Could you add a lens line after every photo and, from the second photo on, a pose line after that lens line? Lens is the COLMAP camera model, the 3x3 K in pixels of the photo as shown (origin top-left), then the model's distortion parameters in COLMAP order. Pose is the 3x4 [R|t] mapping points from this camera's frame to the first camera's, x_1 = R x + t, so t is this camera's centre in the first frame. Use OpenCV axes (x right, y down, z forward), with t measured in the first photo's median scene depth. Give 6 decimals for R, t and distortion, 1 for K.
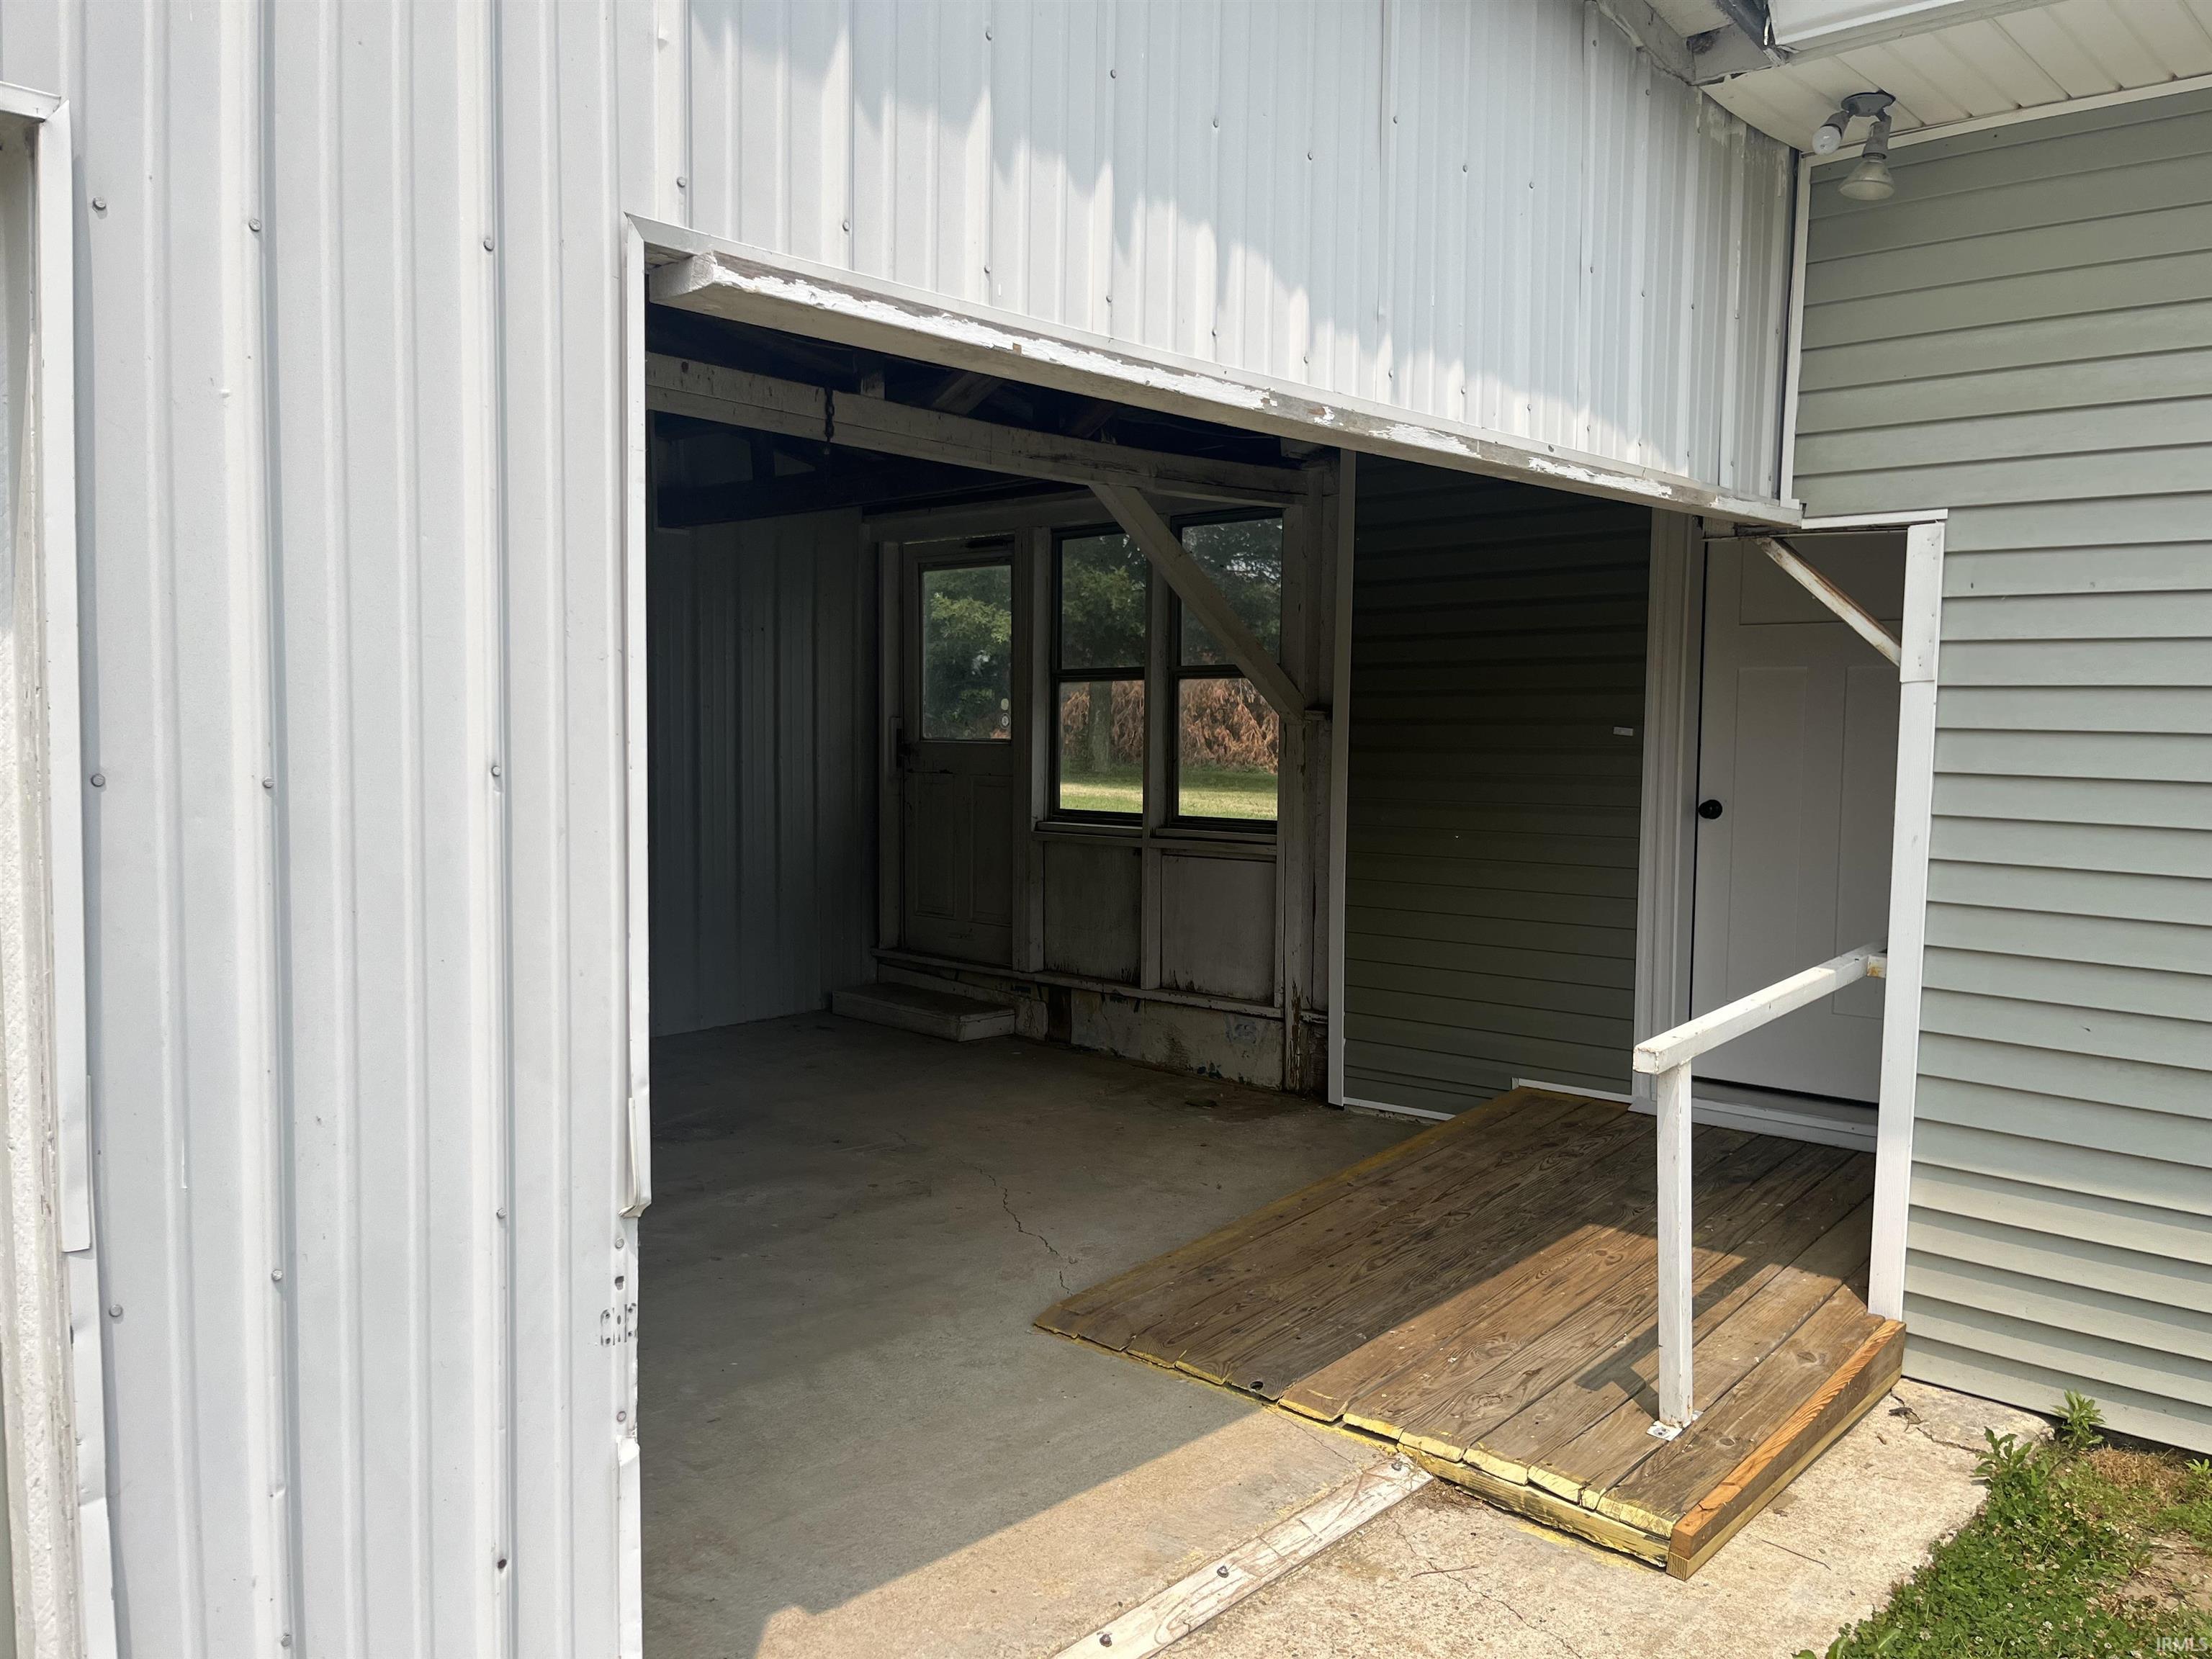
lens RADIAL K [[1686.4, 0, 1106.0], [0, 1686.4, 829.5], [0, 0, 1]] dist [0.050722, -0.079690]
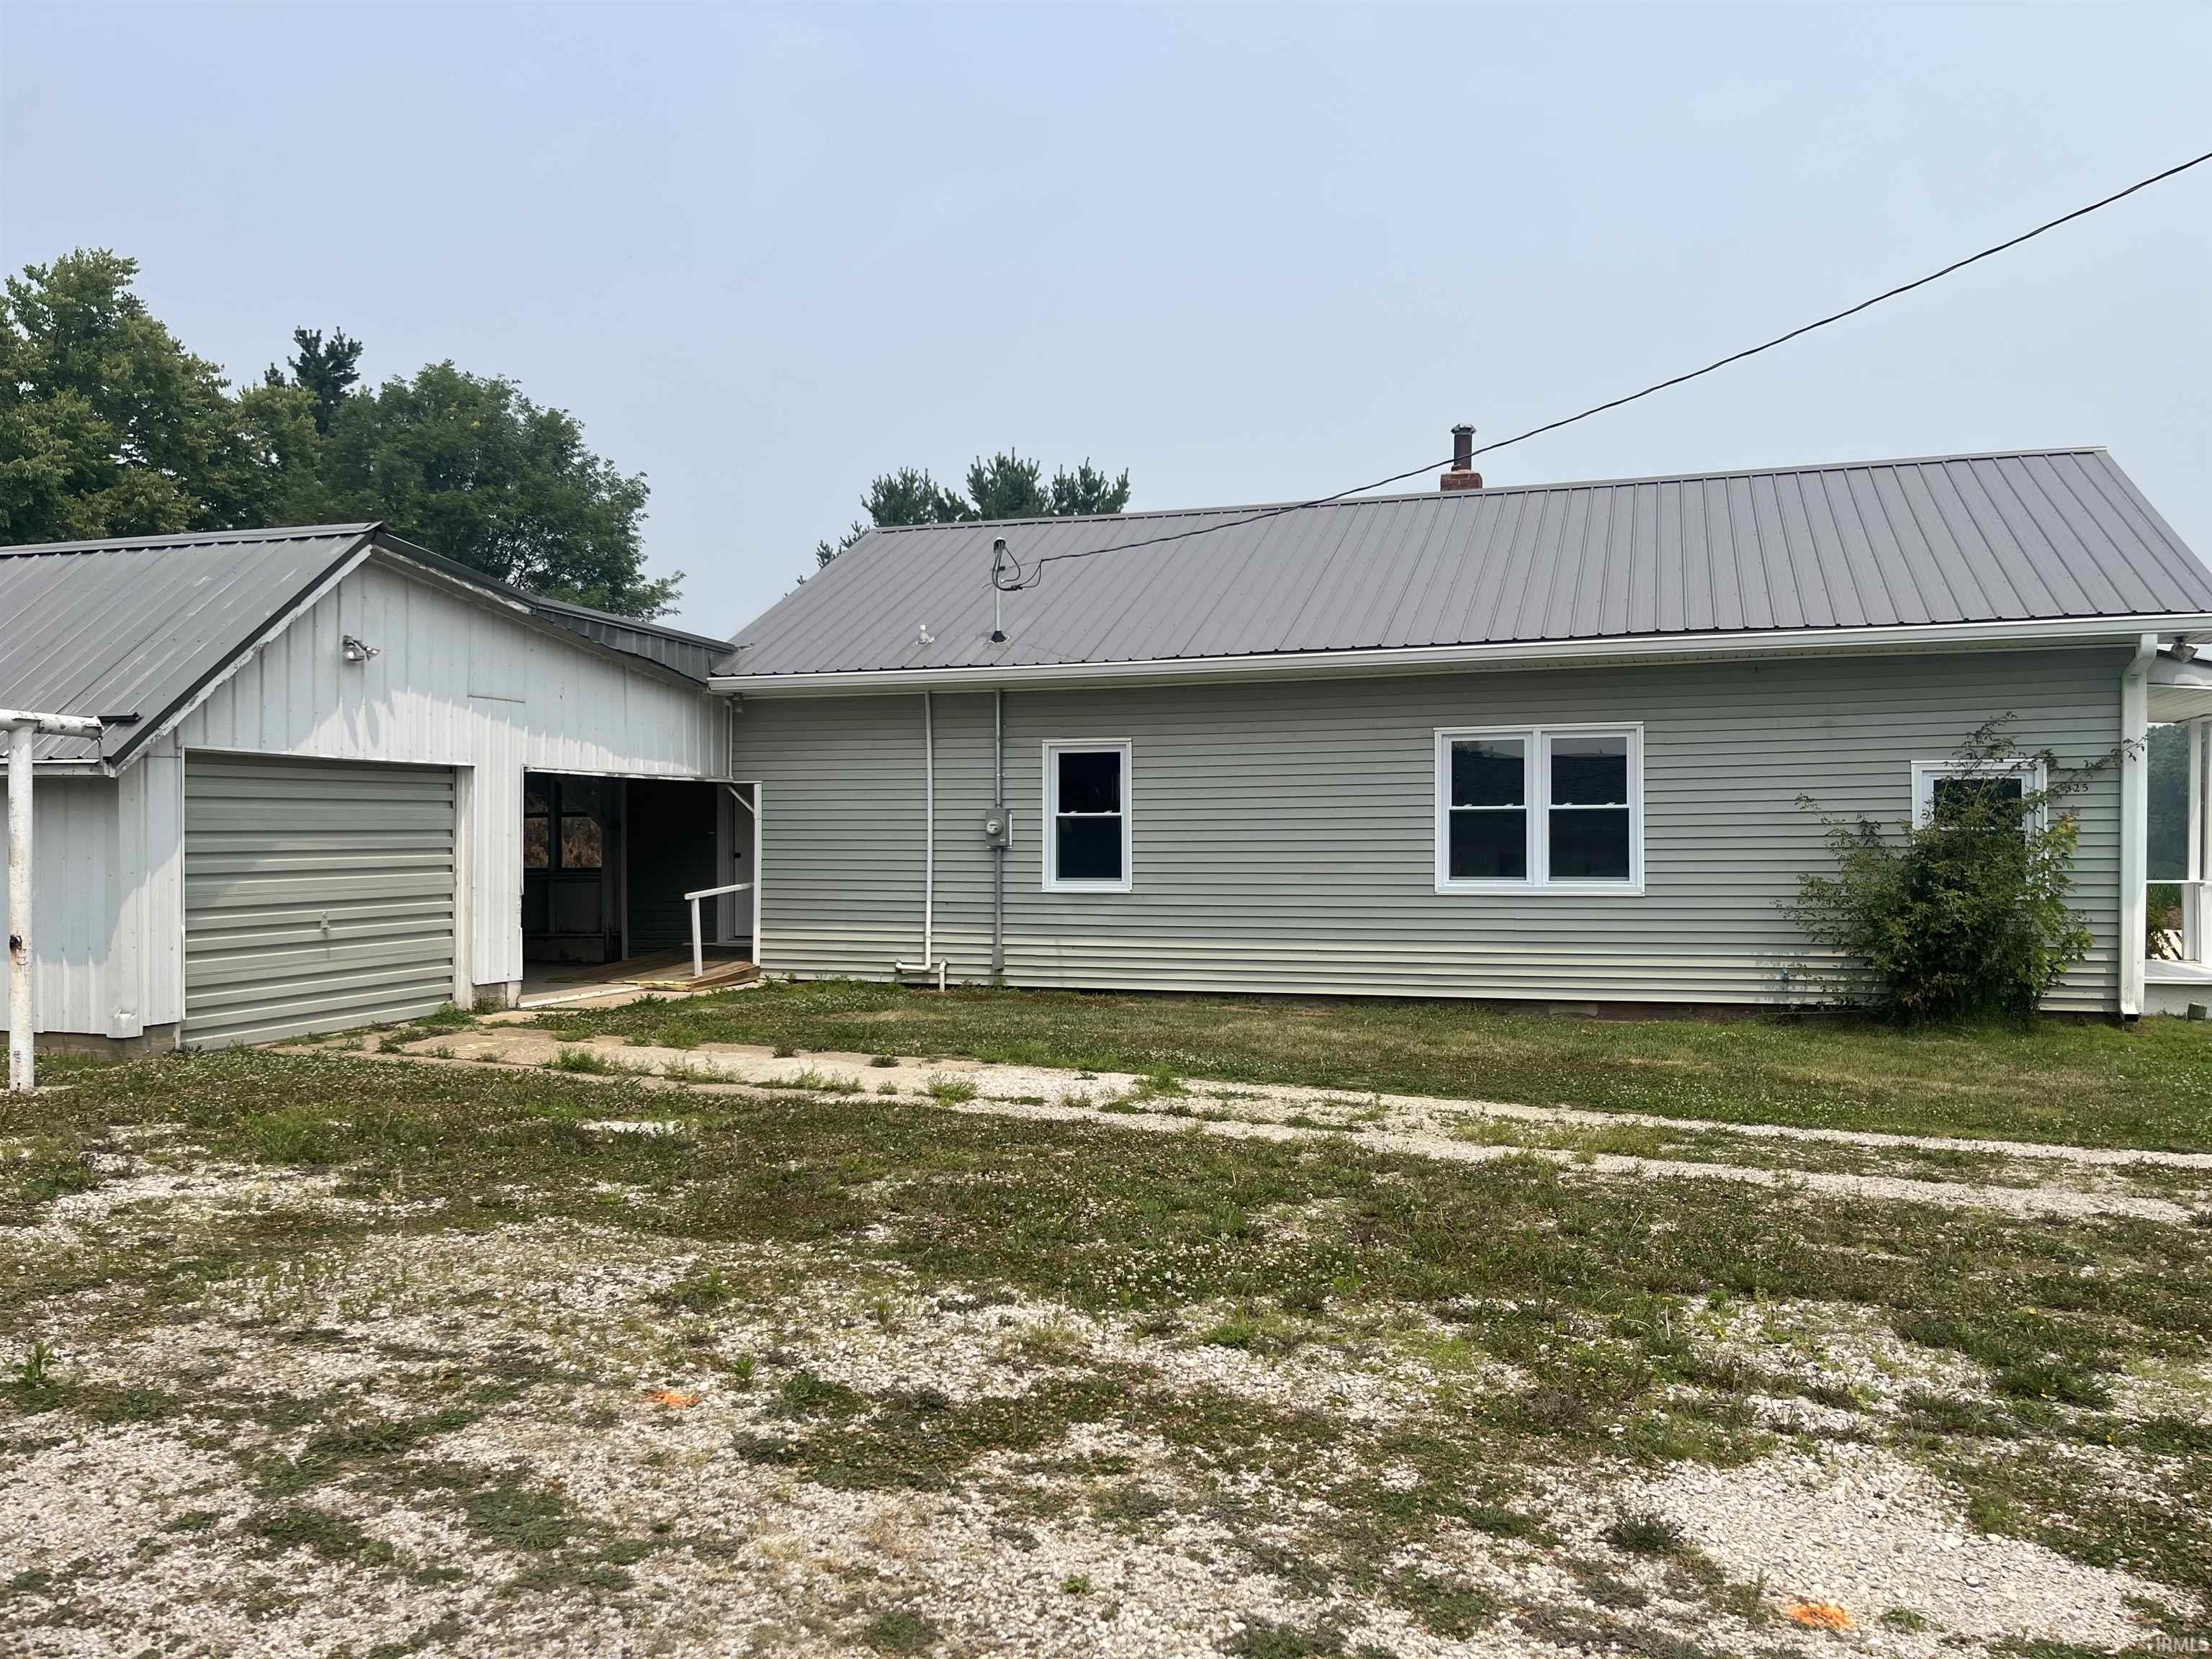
lens RADIAL K [[1686.4, 0, 1106.0], [0, 1686.4, 829.5], [0, 0, 1]] dist [0.050722, -0.079690]
pose [[0.917146, -0.014235, 0.398297, -0.428685], [0.043068, 0.997050, -0.063539, 0.254617], [-0.396218, 0.075428, 0.915053, -3.299242]]
